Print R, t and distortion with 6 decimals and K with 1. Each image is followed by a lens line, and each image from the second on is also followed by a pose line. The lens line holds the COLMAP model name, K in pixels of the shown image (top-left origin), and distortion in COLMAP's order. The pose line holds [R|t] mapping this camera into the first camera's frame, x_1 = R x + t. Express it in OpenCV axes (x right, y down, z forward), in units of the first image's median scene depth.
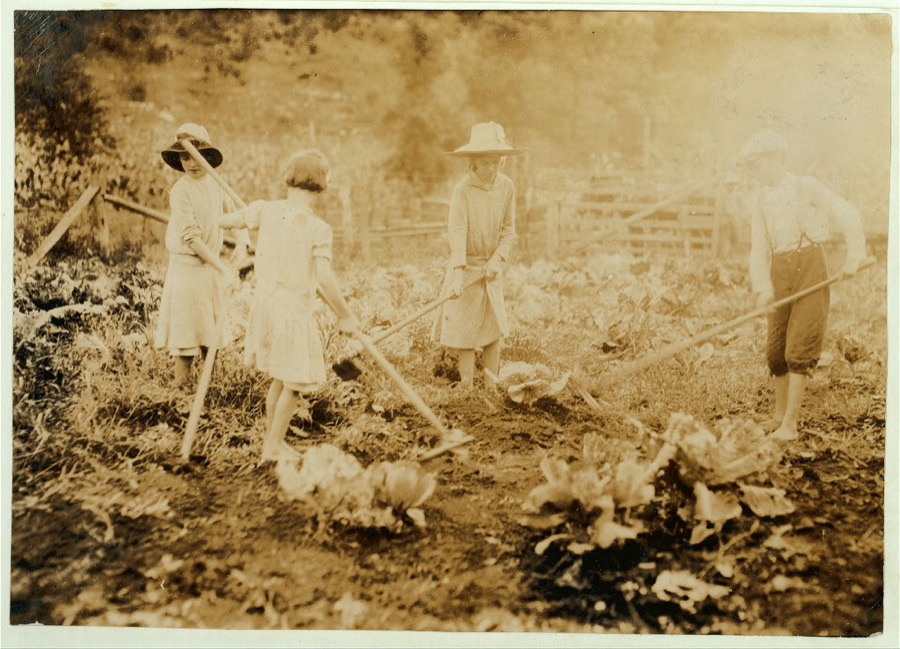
lens RADIAL K [[1172.9, 0, 450.0], [0, 1172.9, 324.5], [0, 0, 1]] dist [0.018962, 0.076367]
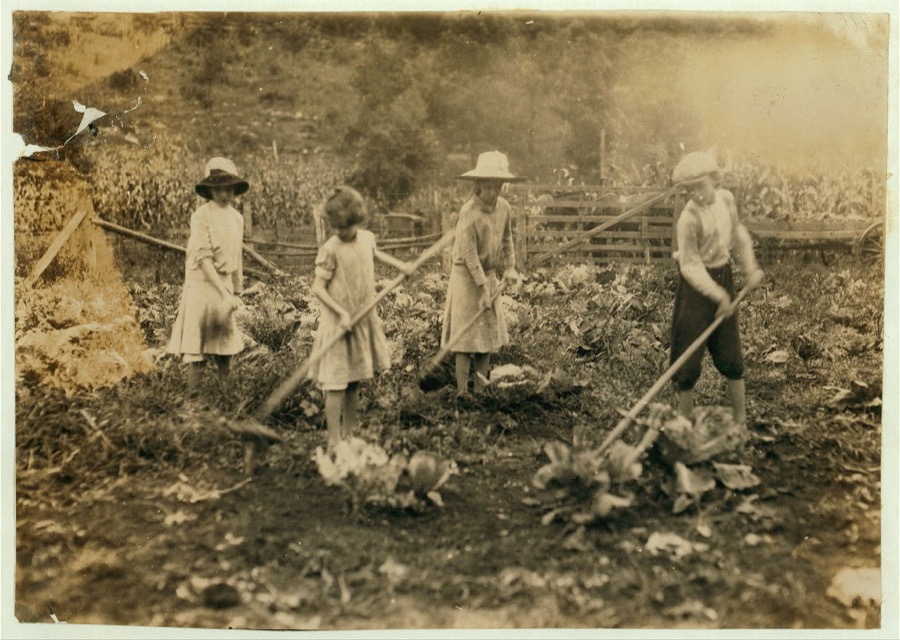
lens RADIAL K [[1157.3, 0, 445.6], [0, 1157.3, 340.7], [0, 0, 1]] dist [-0.027652, 0.291916]
pose [[0.999261, -0.025063, 0.029139, -0.043123], [0.024957, 0.999680, 0.004022, 0.004554], [-0.029230, -0.003292, 0.999567, -0.120155]]
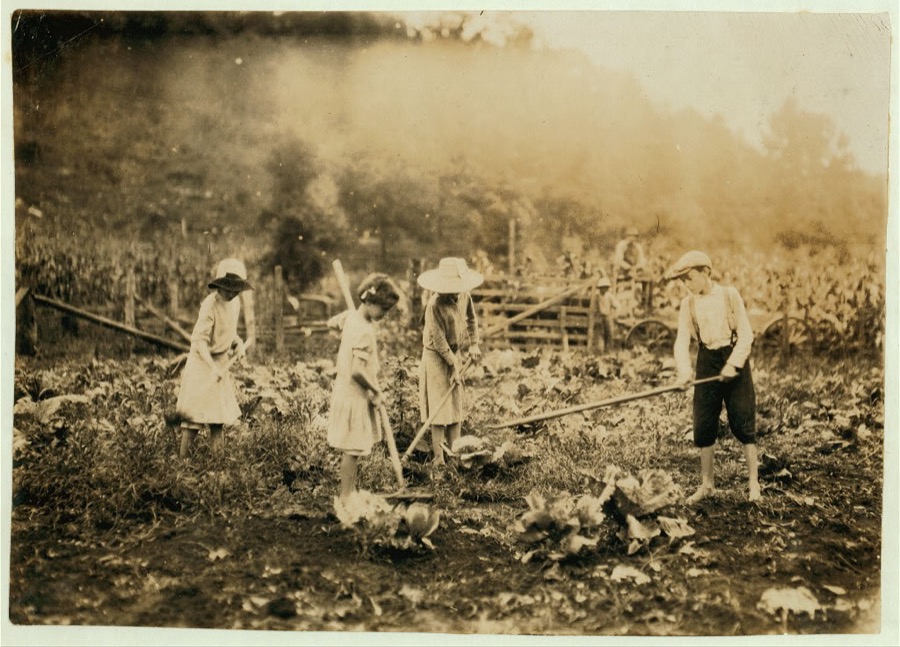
lens RADIAL K [[1172.9, 0, 450.0], [0, 1172.9, 323.5], [0, 0, 1]] dist [0.018962, 0.076367]
pose [[0.992913, 0.001781, 0.118831, -0.149935], [0.007975, 0.996635, -0.081574, 0.018878], [-0.118577, 0.081943, 0.989558, -0.339571]]
